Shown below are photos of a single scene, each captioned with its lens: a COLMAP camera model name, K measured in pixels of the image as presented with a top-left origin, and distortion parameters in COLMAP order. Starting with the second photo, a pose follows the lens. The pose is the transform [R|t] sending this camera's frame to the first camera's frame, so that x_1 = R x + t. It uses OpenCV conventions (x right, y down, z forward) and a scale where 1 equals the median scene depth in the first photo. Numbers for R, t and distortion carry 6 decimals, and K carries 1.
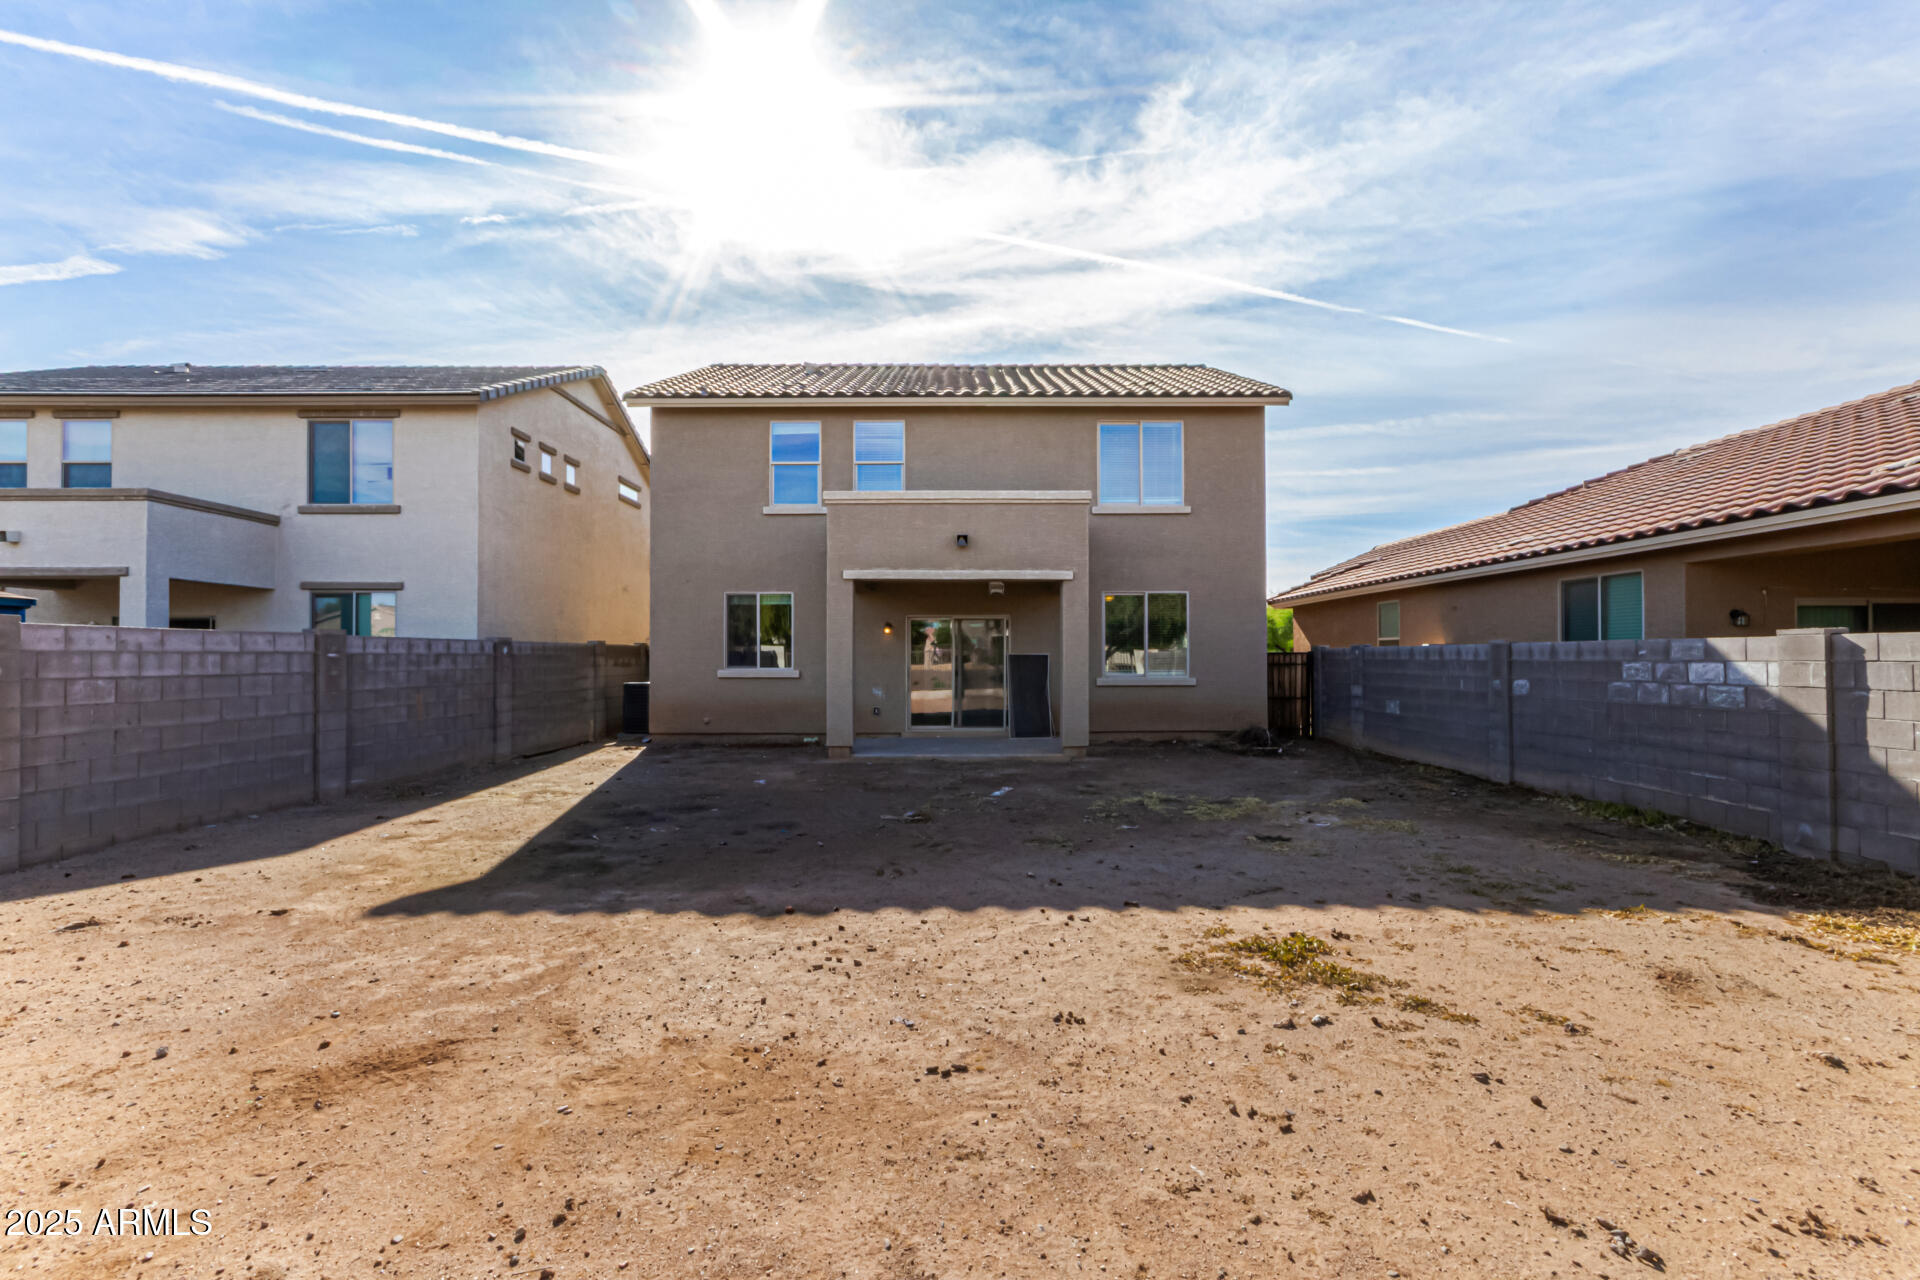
lens RADIAL K [[873.3, 0, 960.8], [0, 873.3, 625.0], [0, 0, 1]] dist [0.003523, 0.000812]
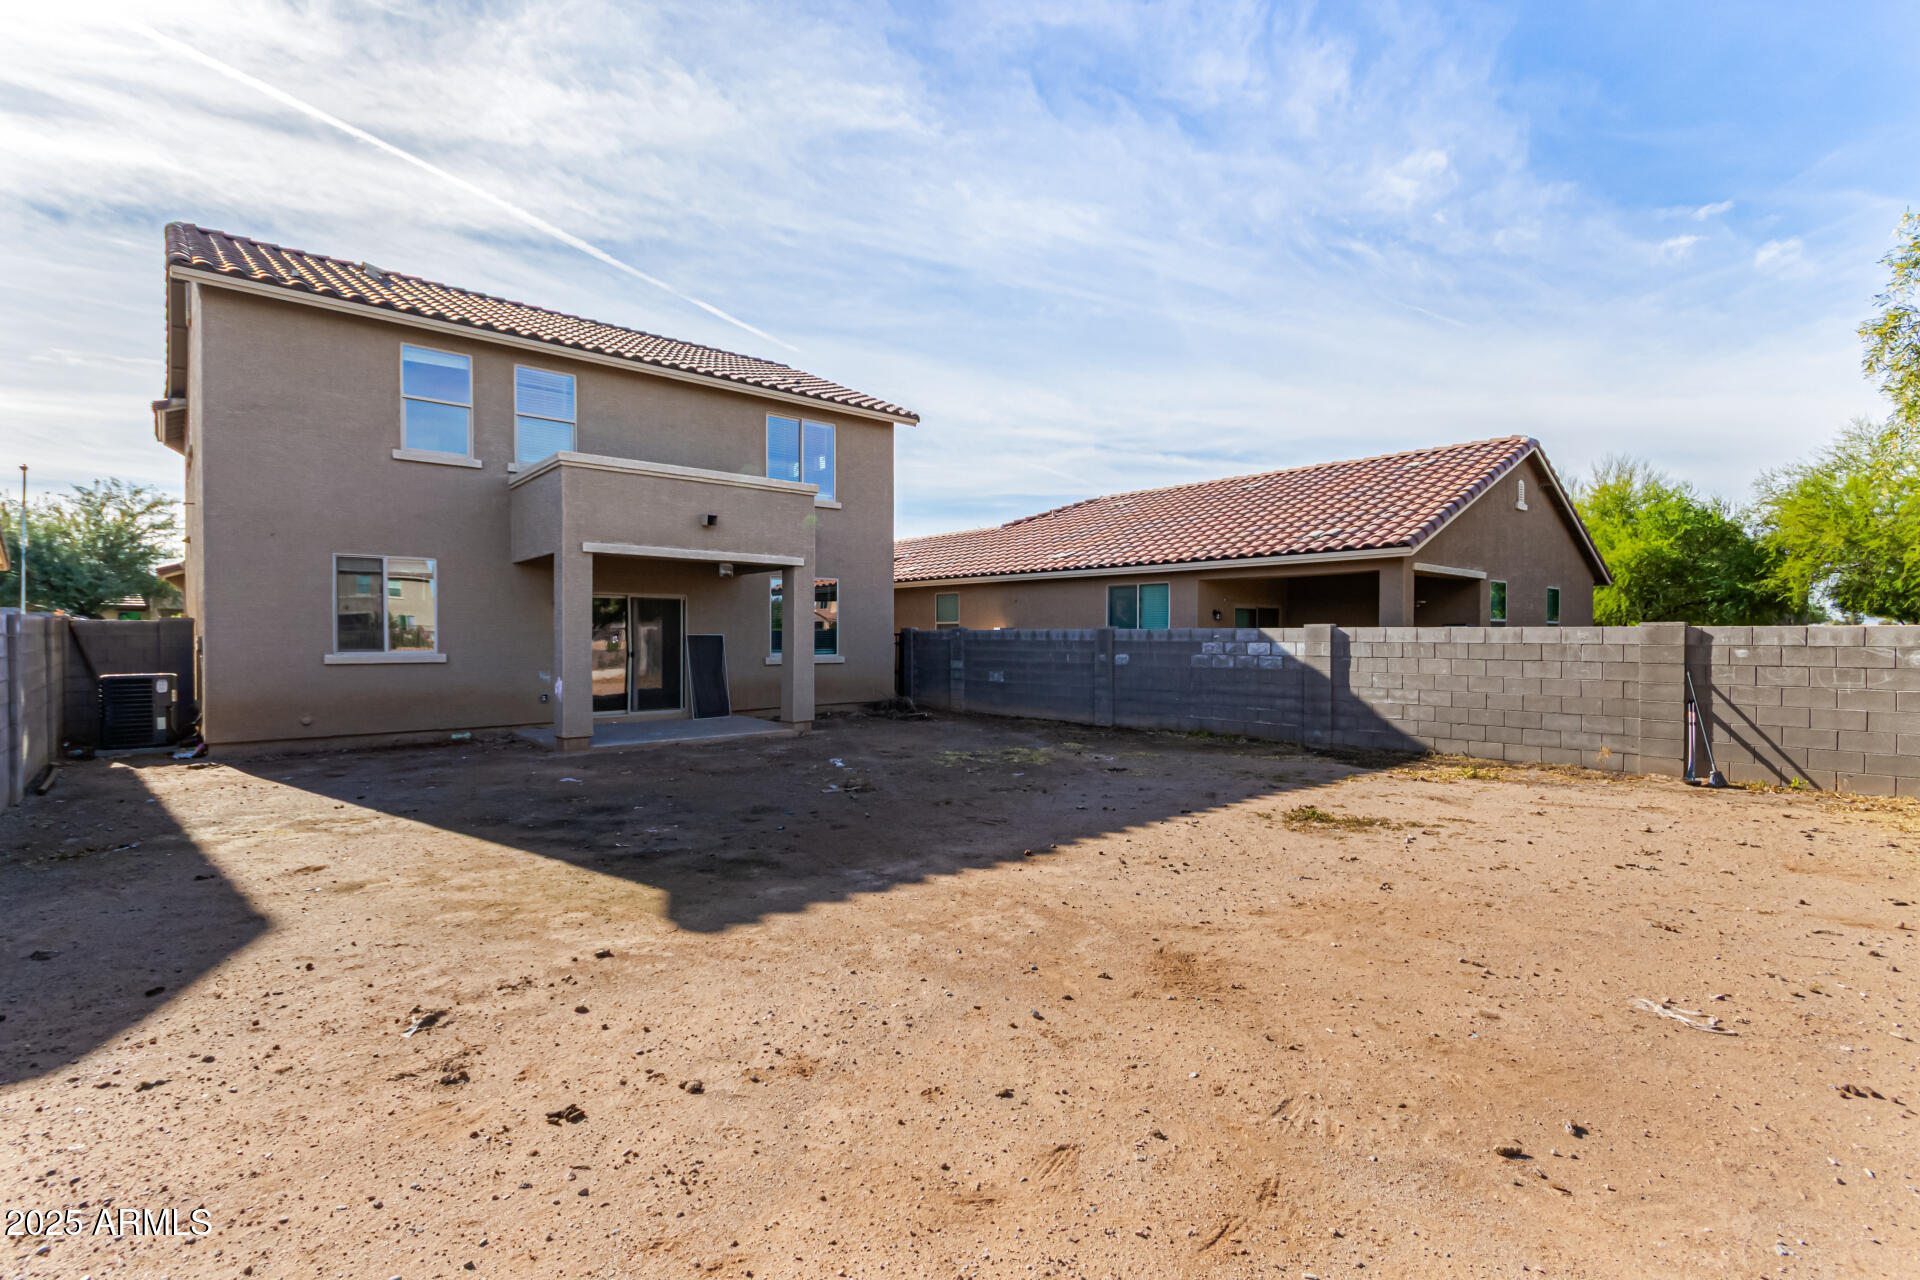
lens RADIAL K [[876.1, 0, 950.0], [0, 876.1, 631.4], [0, 0, 1]] dist [-0.001683, 0.000125]
pose [[0.753337, 0.004647, 0.657619, -0.633368], [-0.026230, 0.999392, 0.022986, -0.001875], [-0.657112, -0.034565, 0.753000, 0.102844]]
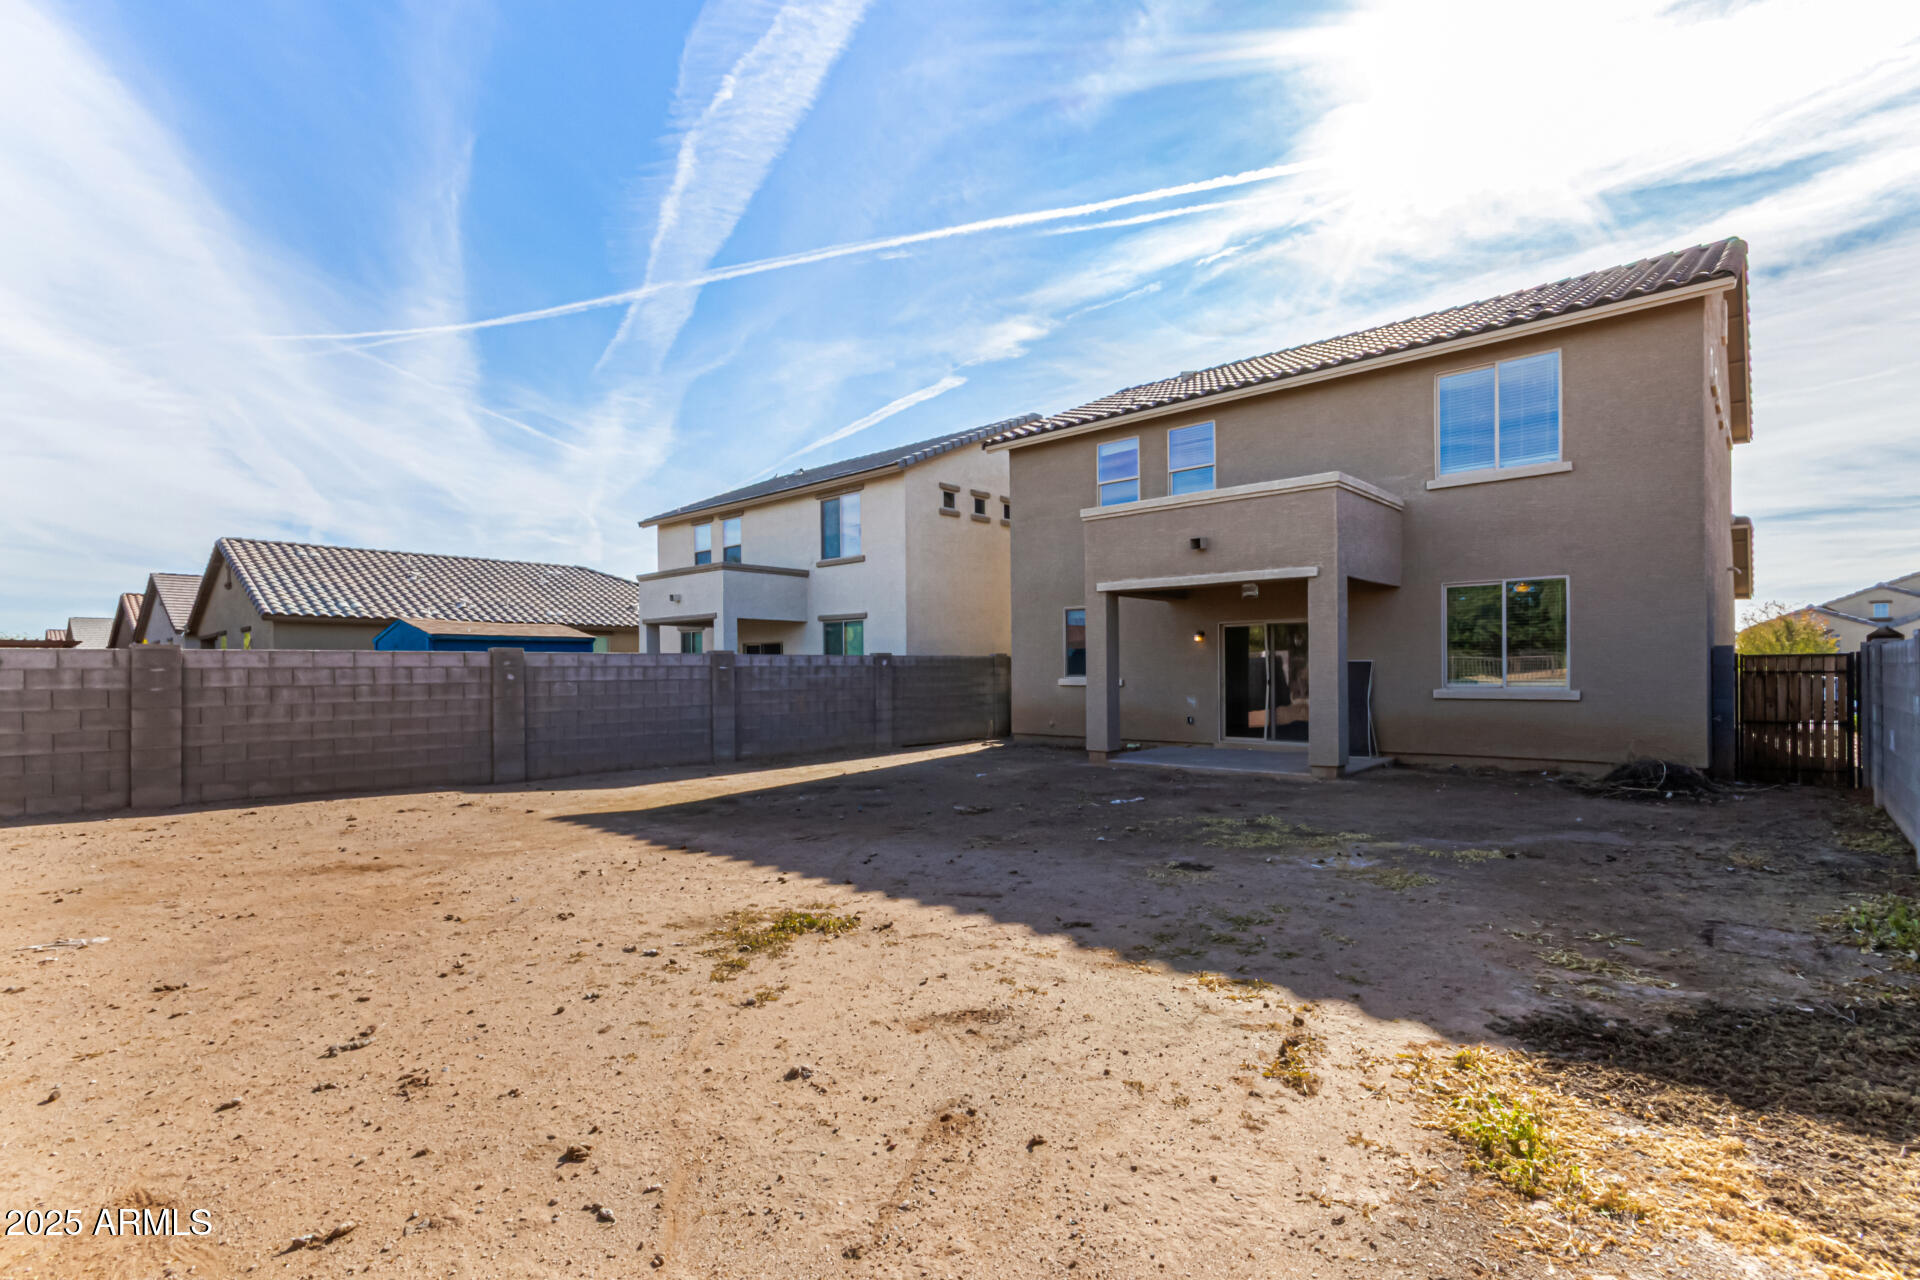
lens RADIAL K [[890.7, 0, 965.7], [0, 890.7, 640.4], [0, 0, 1]] dist [0.003869, -0.000051]
pose [[0.745604, -0.026587, -0.665859, 0.656248], [0.031646, 0.999489, -0.004473, 0.007949], [0.665638, -0.017737, 0.746064, 0.140808]]
